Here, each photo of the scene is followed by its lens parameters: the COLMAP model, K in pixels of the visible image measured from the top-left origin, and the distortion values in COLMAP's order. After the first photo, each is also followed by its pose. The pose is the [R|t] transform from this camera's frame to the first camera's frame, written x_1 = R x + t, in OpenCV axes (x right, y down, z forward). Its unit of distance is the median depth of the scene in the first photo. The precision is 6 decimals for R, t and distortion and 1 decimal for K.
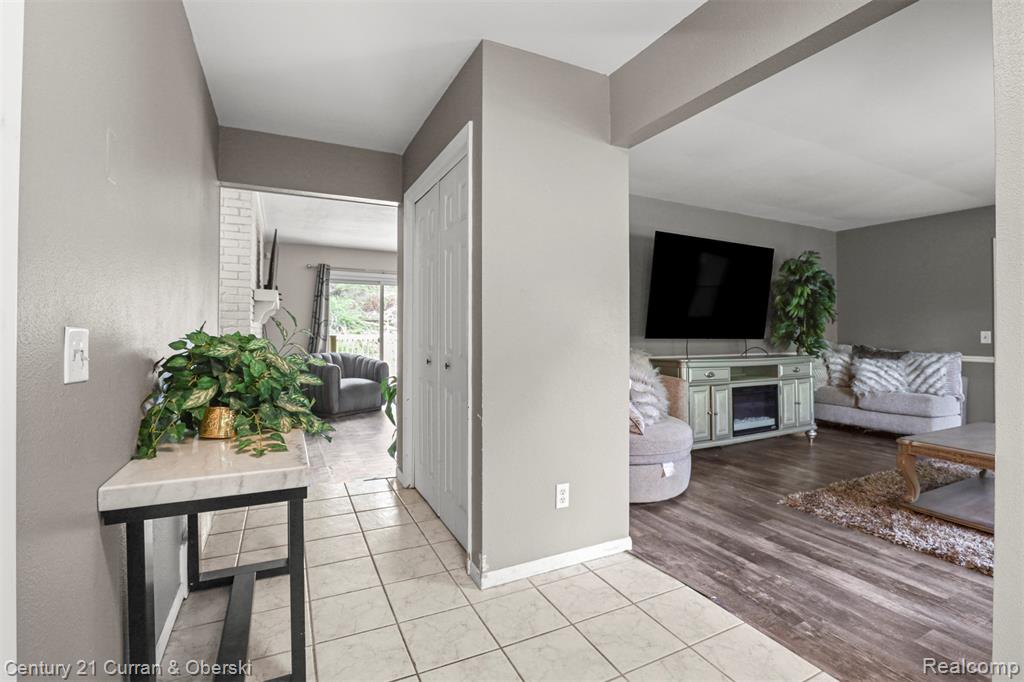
lens RADIAL K [[471.6, 0, 512.0], [0, 471.6, 333.0], [0, 0, 1]] dist [-0.036186, 0.005070]
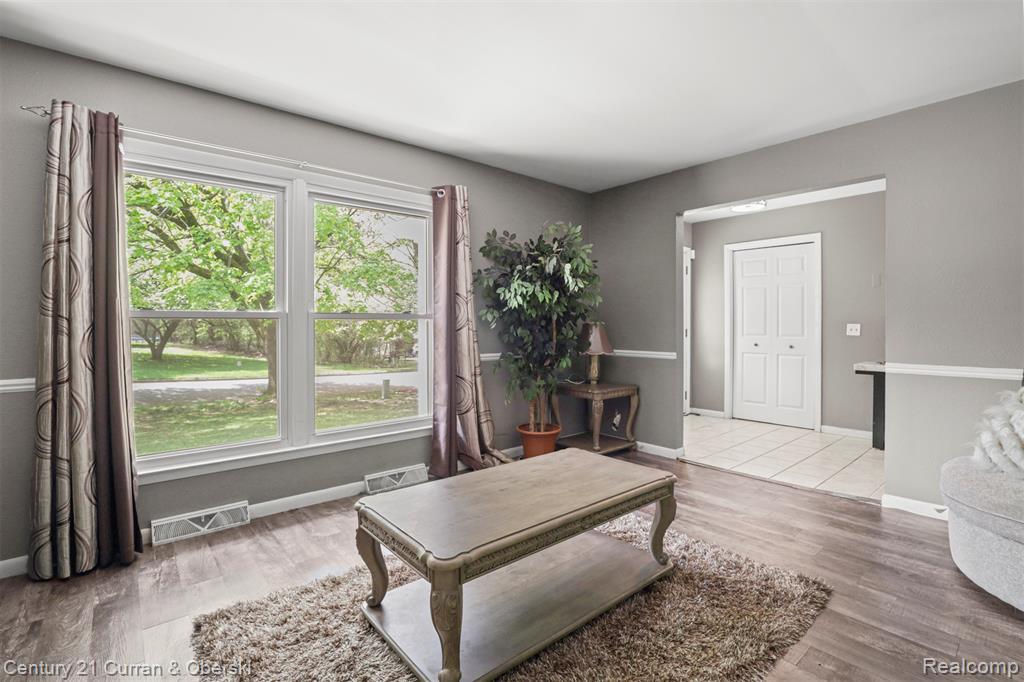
lens RADIAL K [[471.6, 0, 515.2], [0, 471.6, 333.6], [0, 0, 1]] dist [-0.036186, 0.005070]
pose [[-0.967009, 0.006886, -0.254647, 0.787676], [0.003087, 0.999878, 0.015317, 0.000883], [0.254722, 0.014026, -0.966913, 1.018057]]
